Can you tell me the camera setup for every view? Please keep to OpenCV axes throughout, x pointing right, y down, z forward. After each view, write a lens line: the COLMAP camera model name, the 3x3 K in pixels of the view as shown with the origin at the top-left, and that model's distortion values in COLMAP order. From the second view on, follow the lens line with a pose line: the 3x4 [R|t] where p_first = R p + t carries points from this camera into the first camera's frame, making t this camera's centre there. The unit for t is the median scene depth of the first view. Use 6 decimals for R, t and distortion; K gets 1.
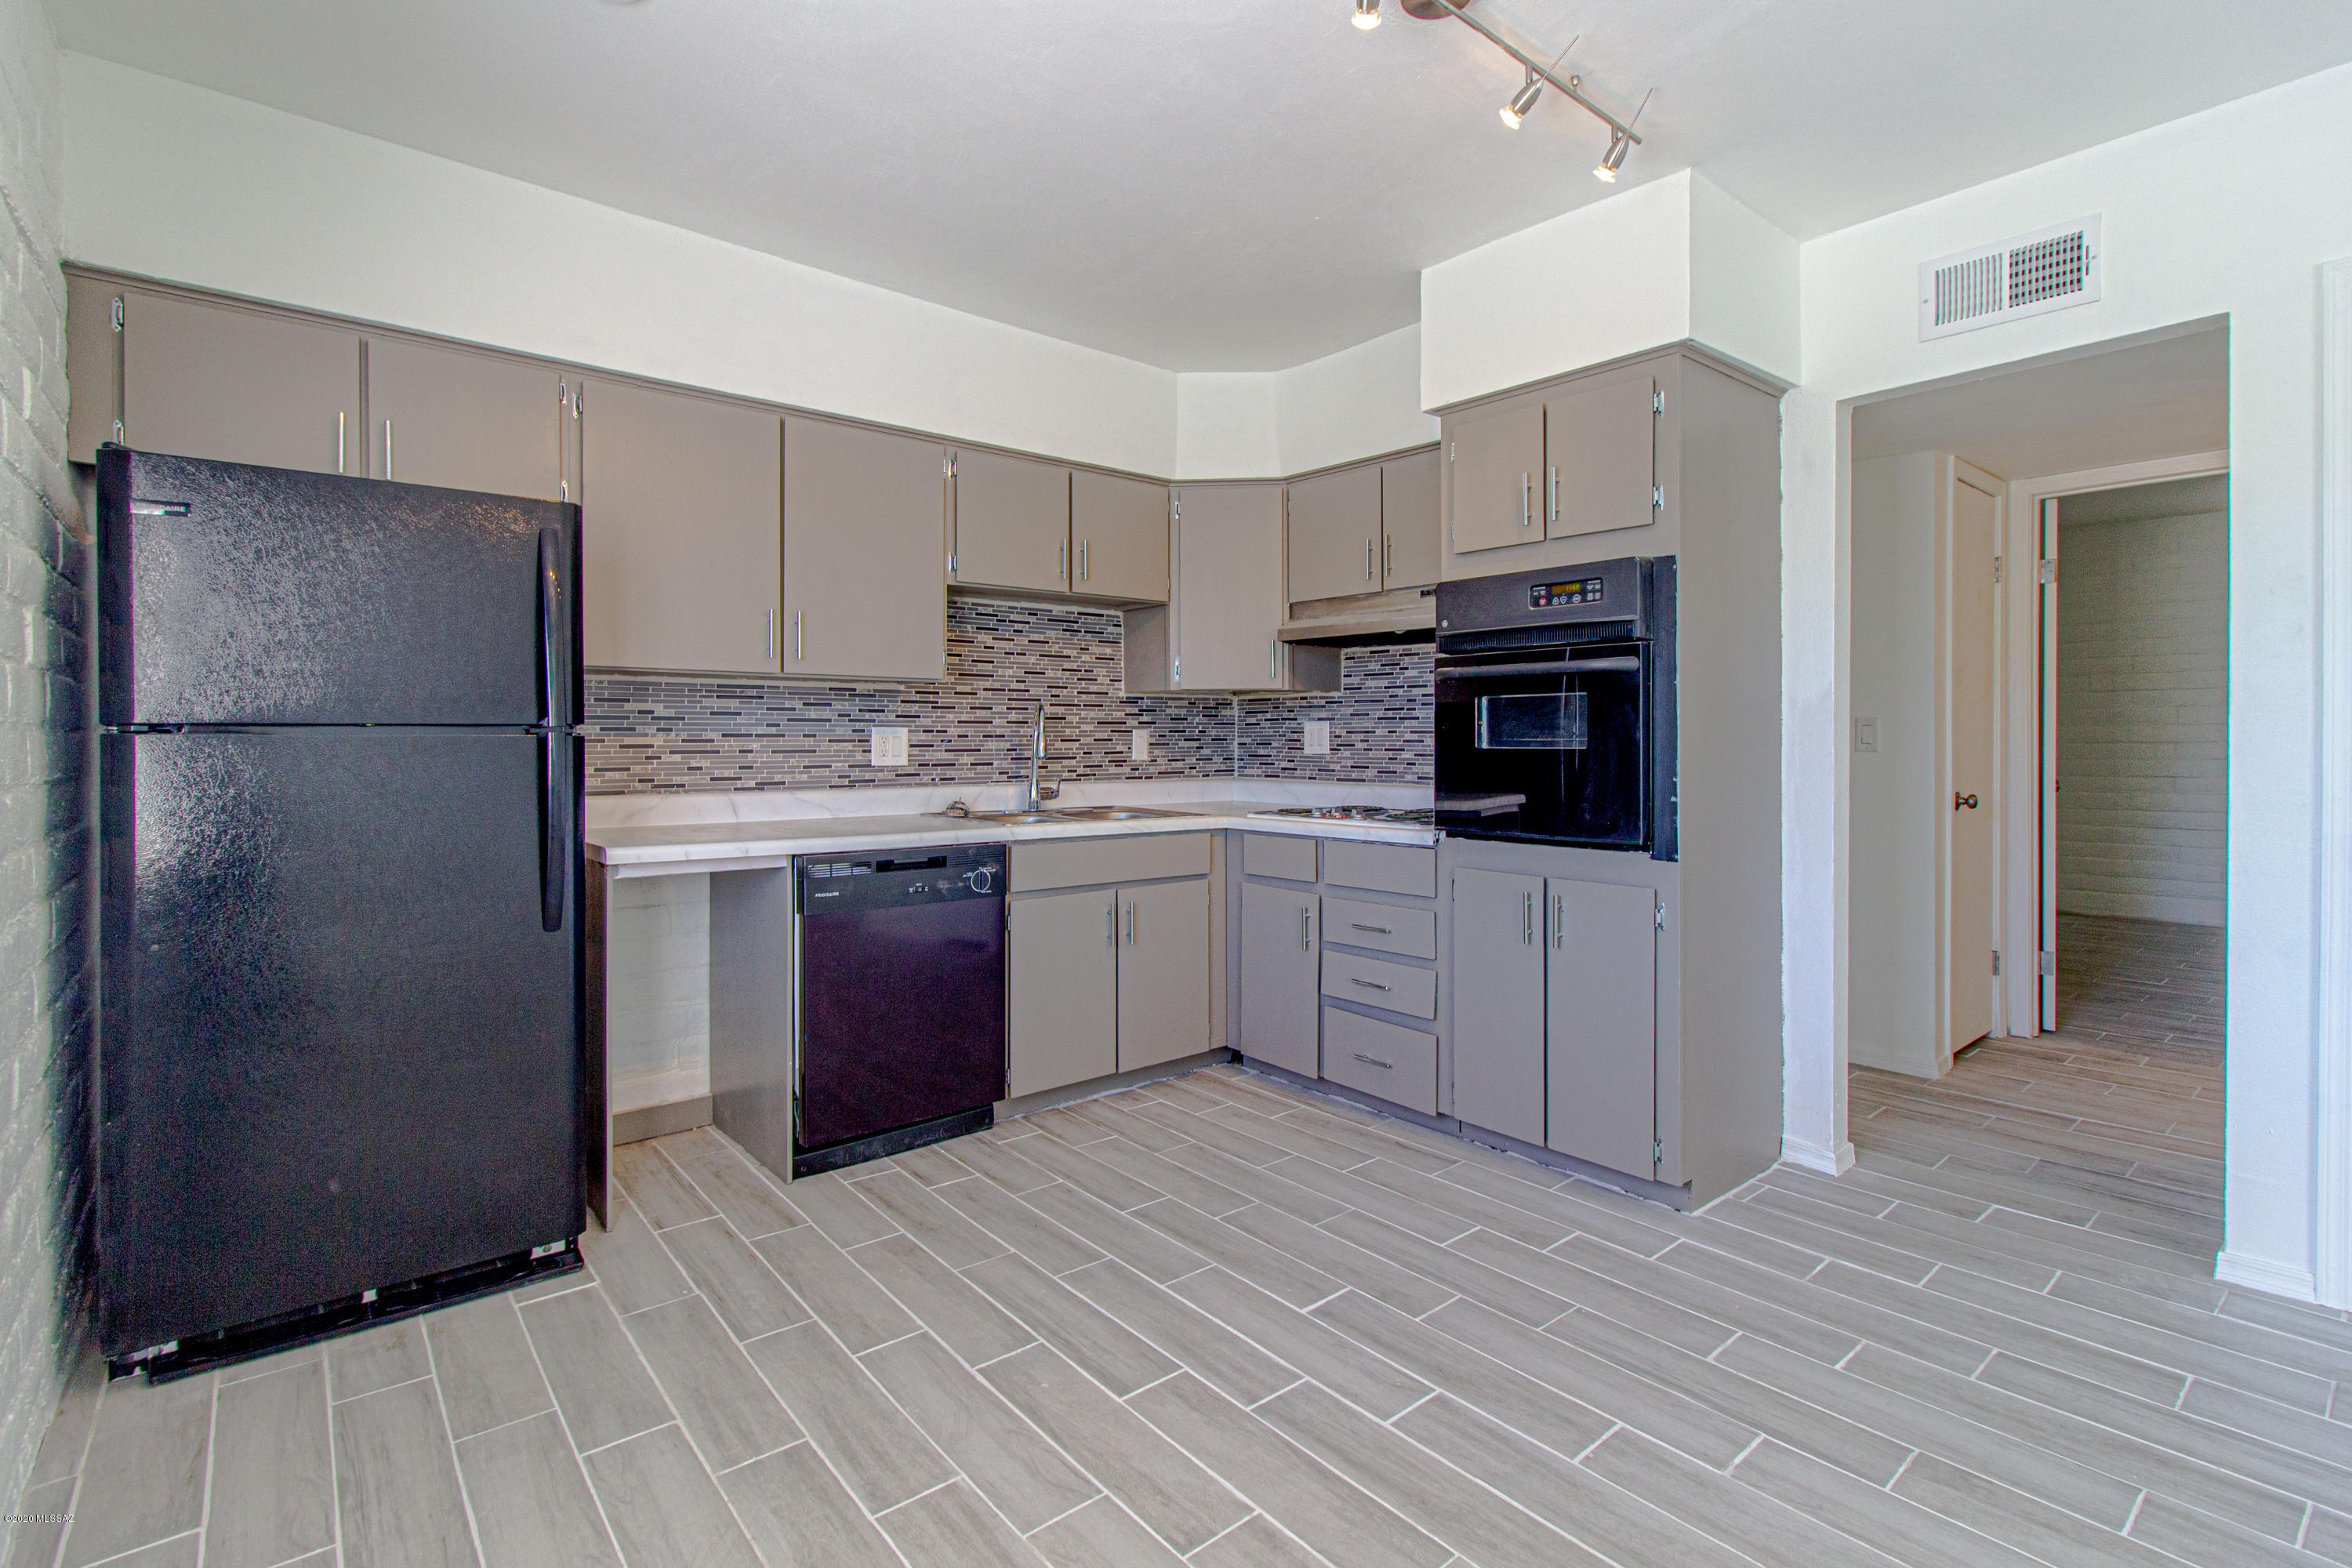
lens RADIAL K [[1106.9, 0, 1177.3], [0, 1106.9, 743.2], [0, 0, 1]] dist [0.000083, 0.000270]
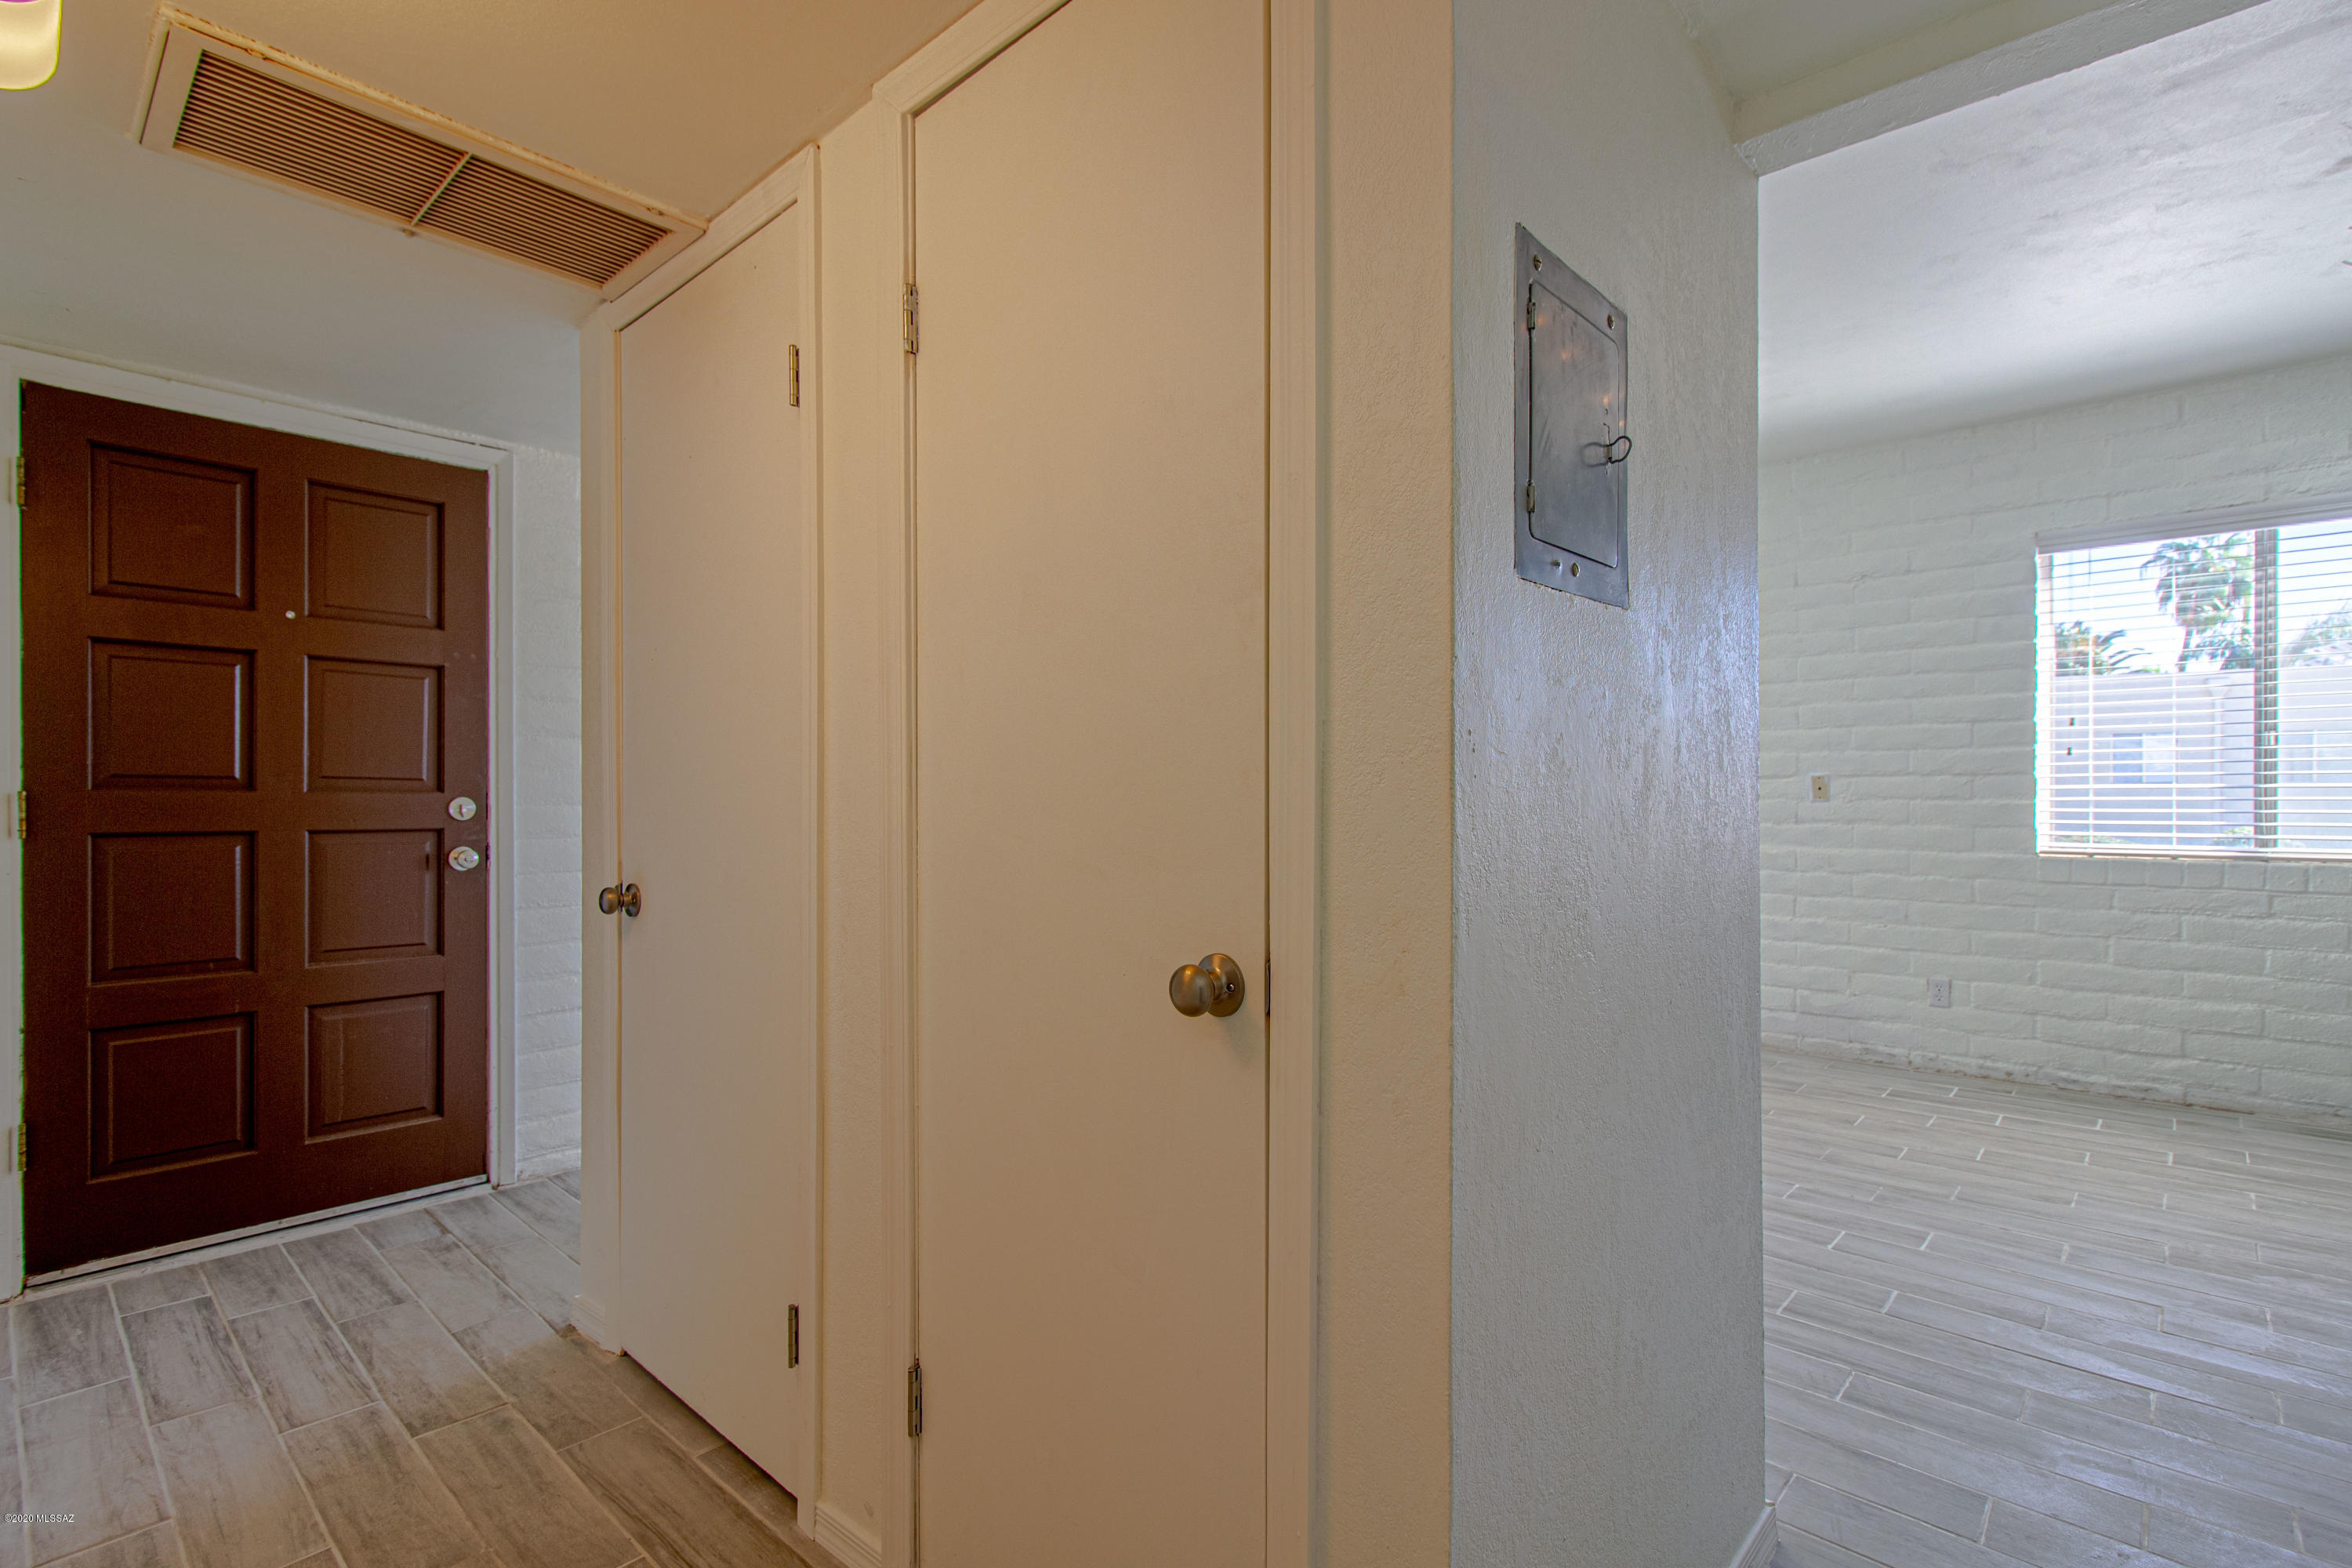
lens RADIAL K [[1106.9, 0, 1193.1], [0, 1106.9, 788.1], [0, 0, 1]] dist [0.000083, 0.000270]
pose [[-0.991278, 0.011303, -0.131304, 1.029264], [0.010901, 0.999933, 0.003777, -0.006217], [0.131338, 0.002313, -0.991335, 1.221904]]
